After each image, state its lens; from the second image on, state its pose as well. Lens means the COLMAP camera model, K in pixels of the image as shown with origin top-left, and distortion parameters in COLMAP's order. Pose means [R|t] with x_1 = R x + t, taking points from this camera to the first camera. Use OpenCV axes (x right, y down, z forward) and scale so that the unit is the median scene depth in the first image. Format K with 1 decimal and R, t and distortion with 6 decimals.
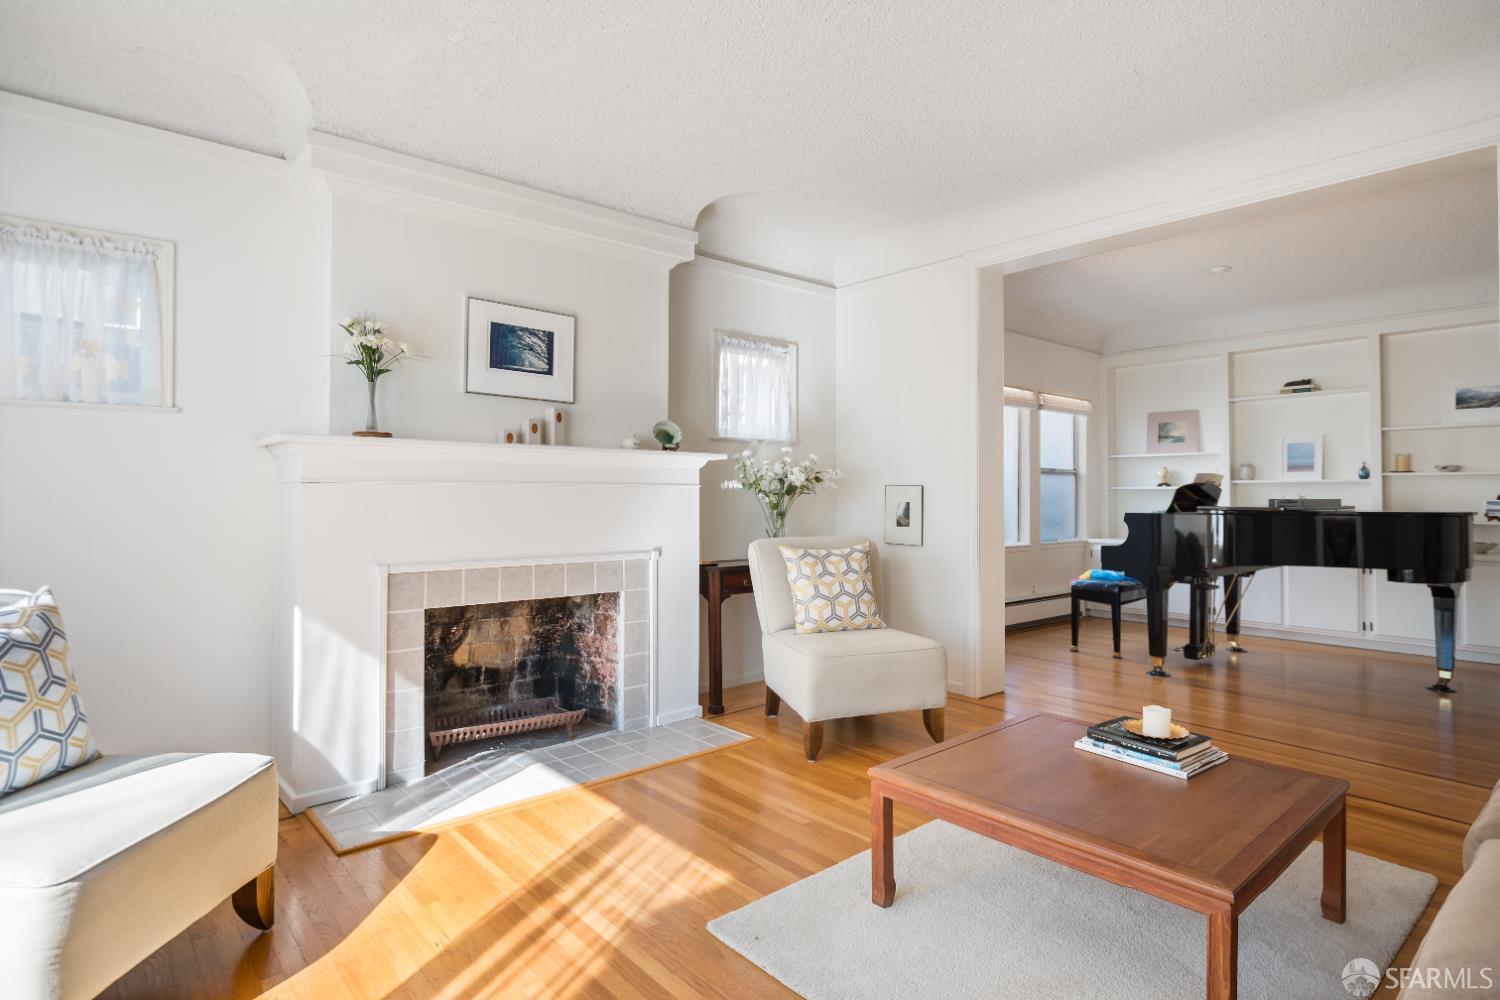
lens RADIAL K [[803.1, 0, 750.7], [0, 803.1, 476.6], [0, 0, 1]] dist [-0.000154, -0.001217]
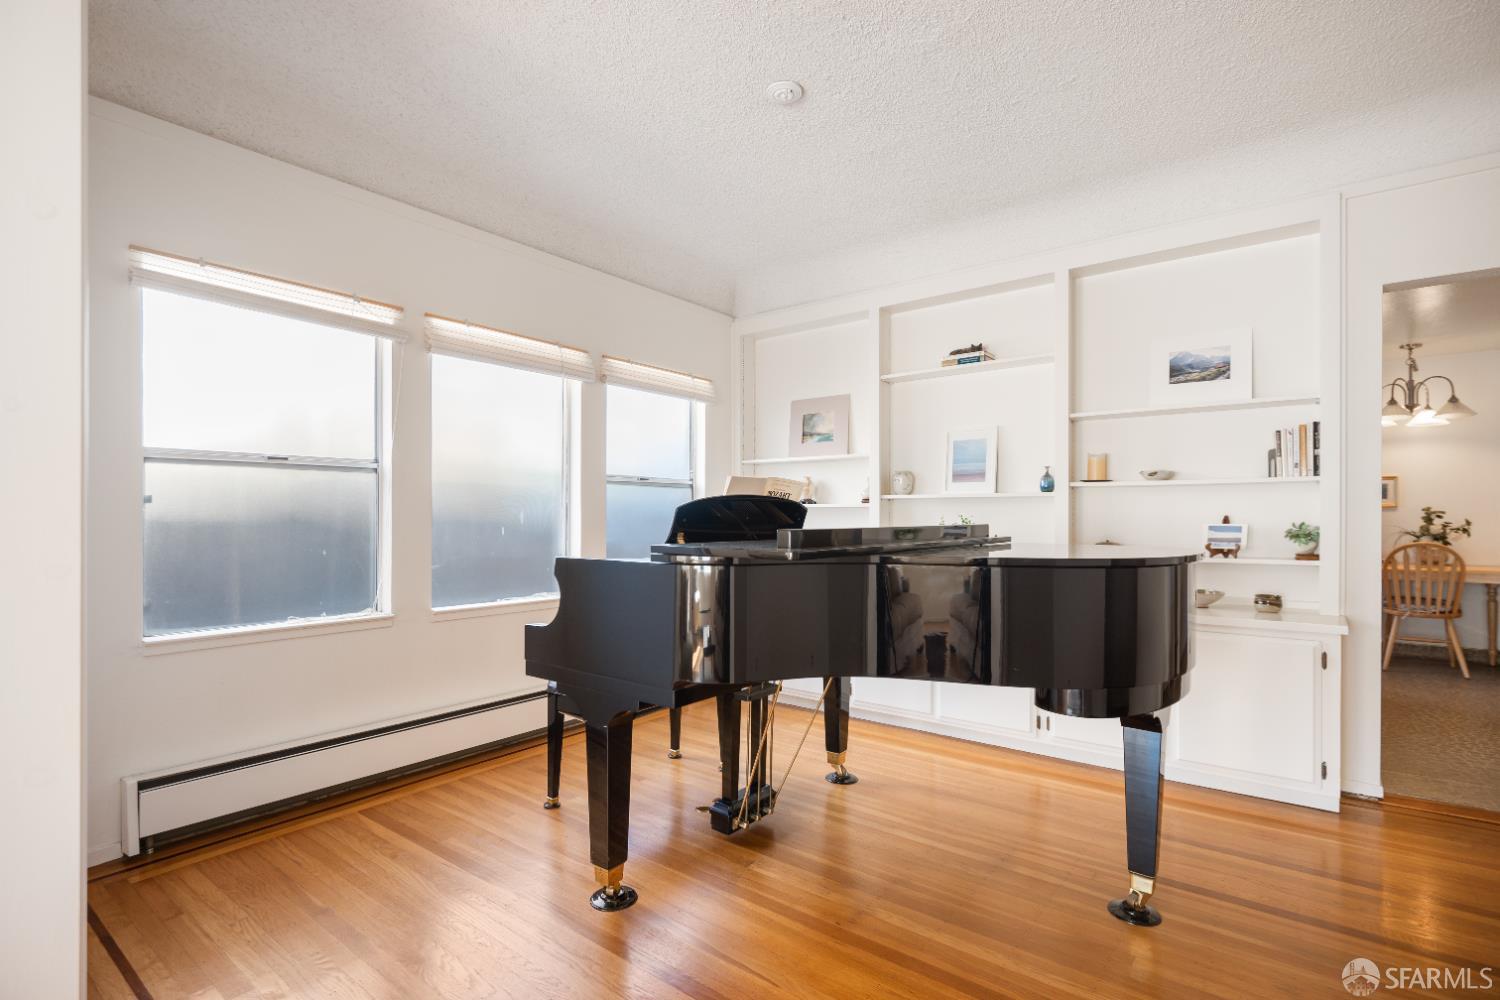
lens RADIAL K [[718.7, 0, 753.7], [0, 718.7, 515.8], [0, 0, 1]] dist [0.015033, -0.016692]
pose [[0.980114, -0.002804, 0.198416, 0.488056], [-0.002029, 0.999706, 0.024152, 0.010277], [-0.198425, -0.024075, 0.979820, 0.554942]]
